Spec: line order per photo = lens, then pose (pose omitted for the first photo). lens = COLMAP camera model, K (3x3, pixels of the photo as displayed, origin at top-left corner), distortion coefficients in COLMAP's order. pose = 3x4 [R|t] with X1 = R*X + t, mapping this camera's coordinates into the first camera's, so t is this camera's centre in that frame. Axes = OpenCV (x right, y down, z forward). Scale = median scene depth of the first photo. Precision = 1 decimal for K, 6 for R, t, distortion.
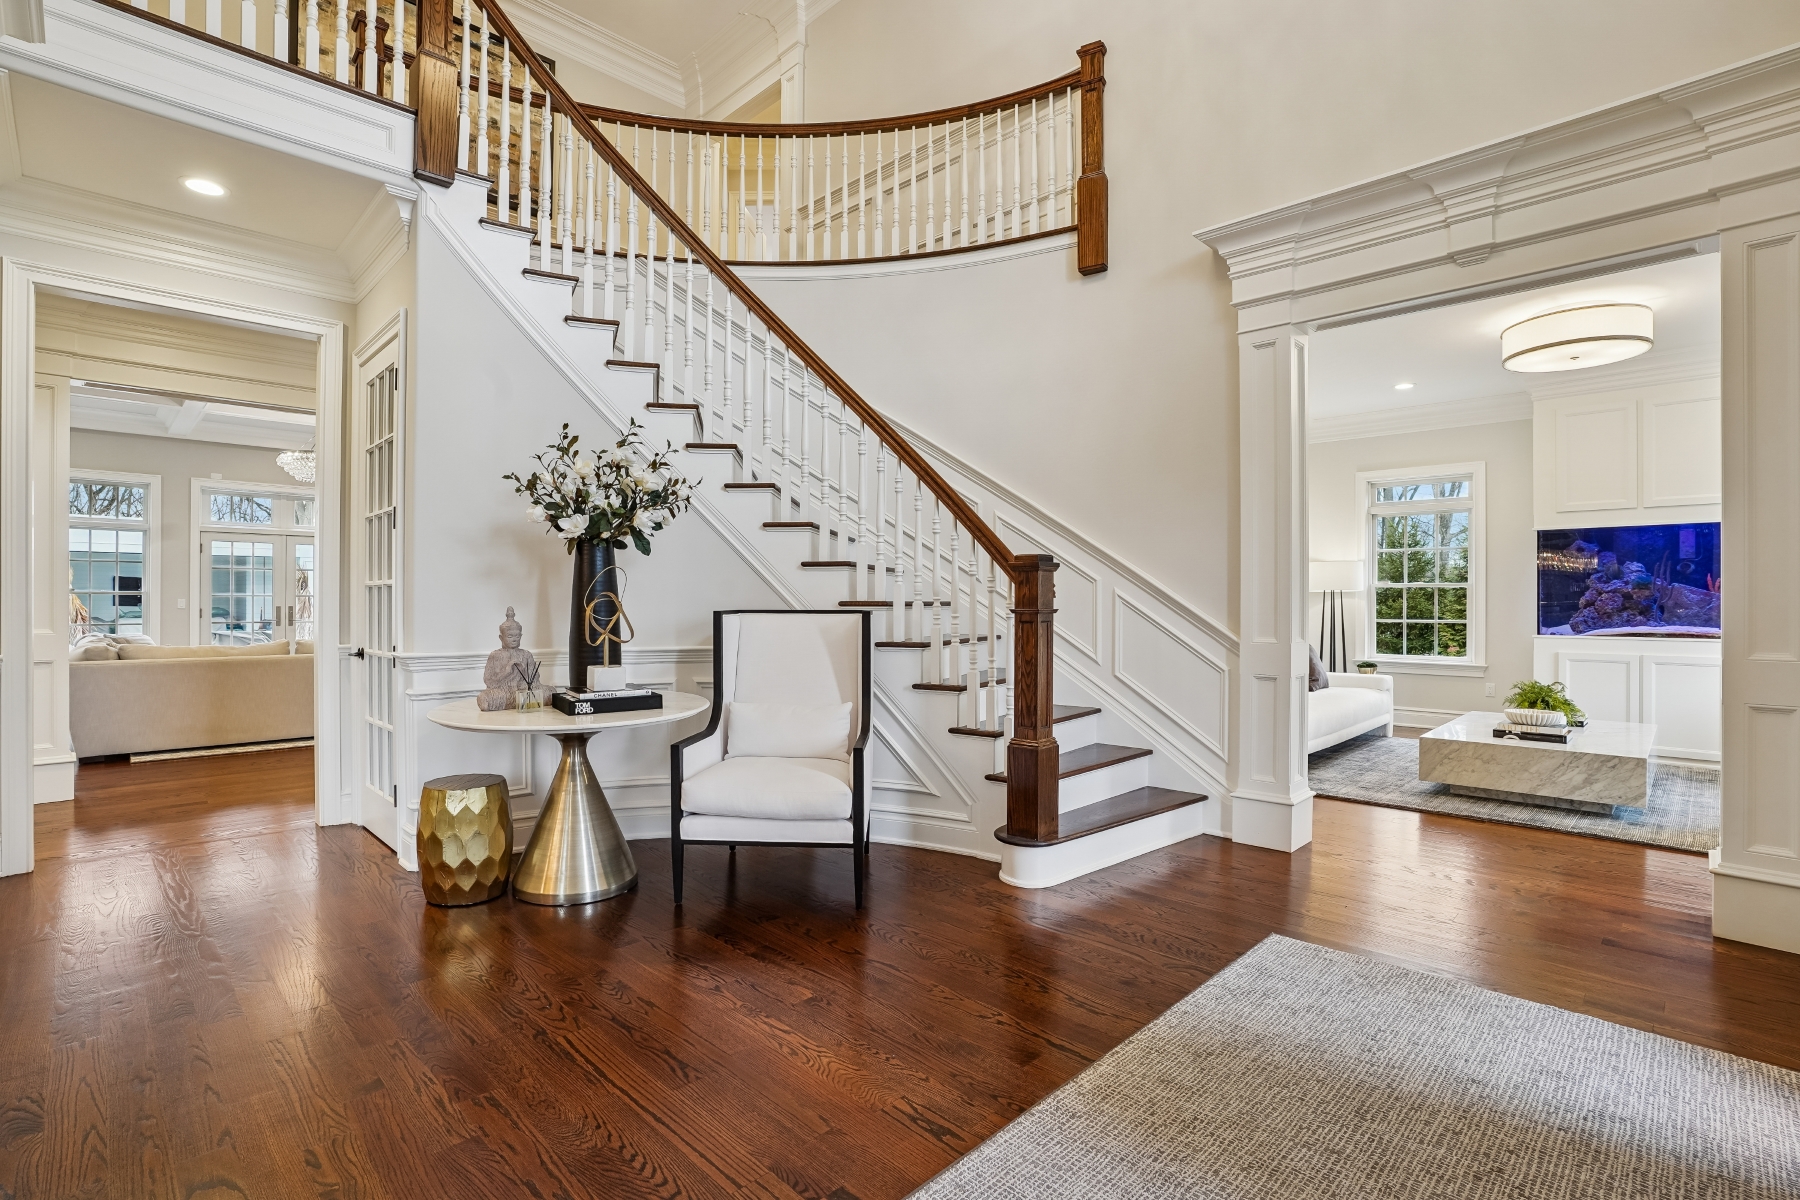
lens RADIAL K [[858.7, 0, 892.0], [0, 858.7, 599.7], [0, 0, 1]] dist [-0.031963, 0.008563]
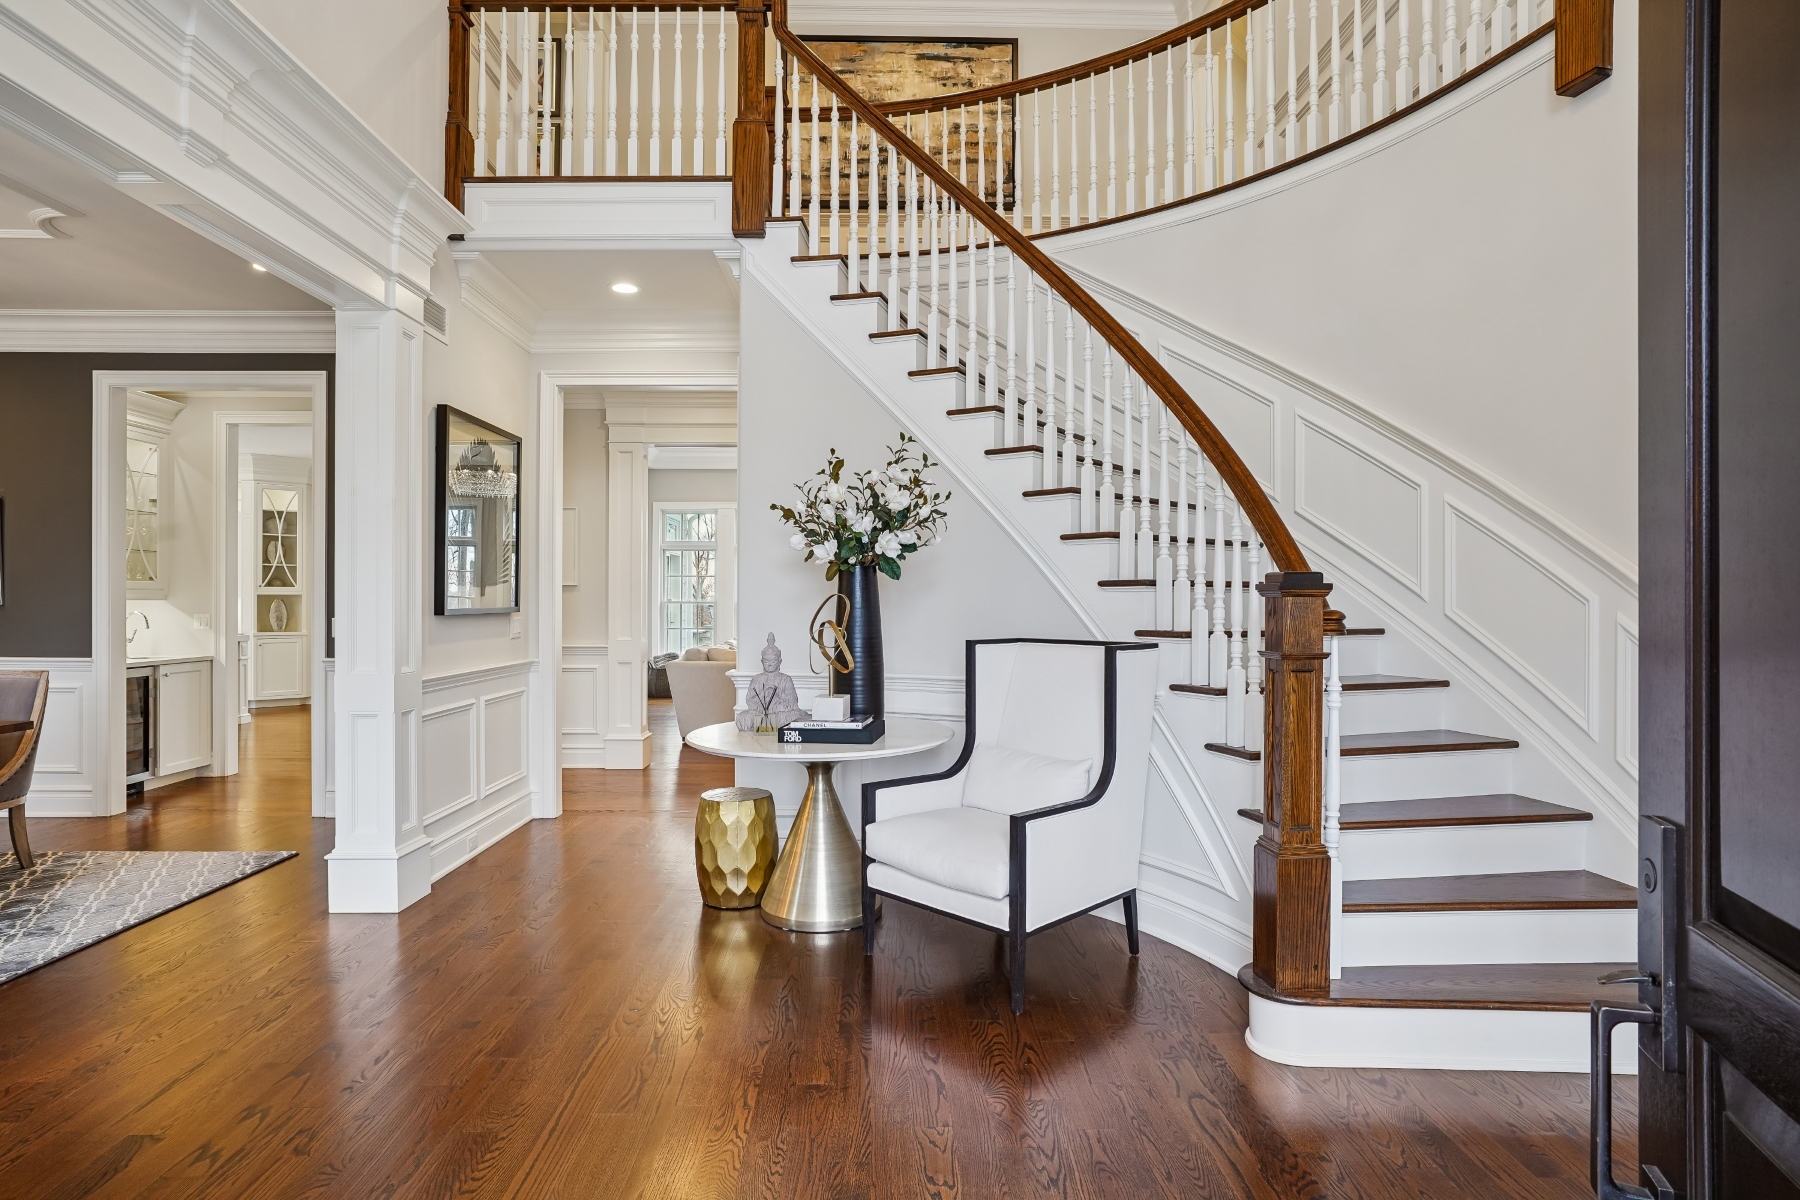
lens RADIAL K [[993.7, 0, 887.1], [0, 993.7, 599.0], [0, 0, 1]] dist [-0.021265, 0.006366]
pose [[0.723969, -0.001050, -0.689832, 0.471916], [-0.000379, 0.999998, -0.001920, -0.029219], [0.689832, 0.001651, 0.723967, 0.209485]]
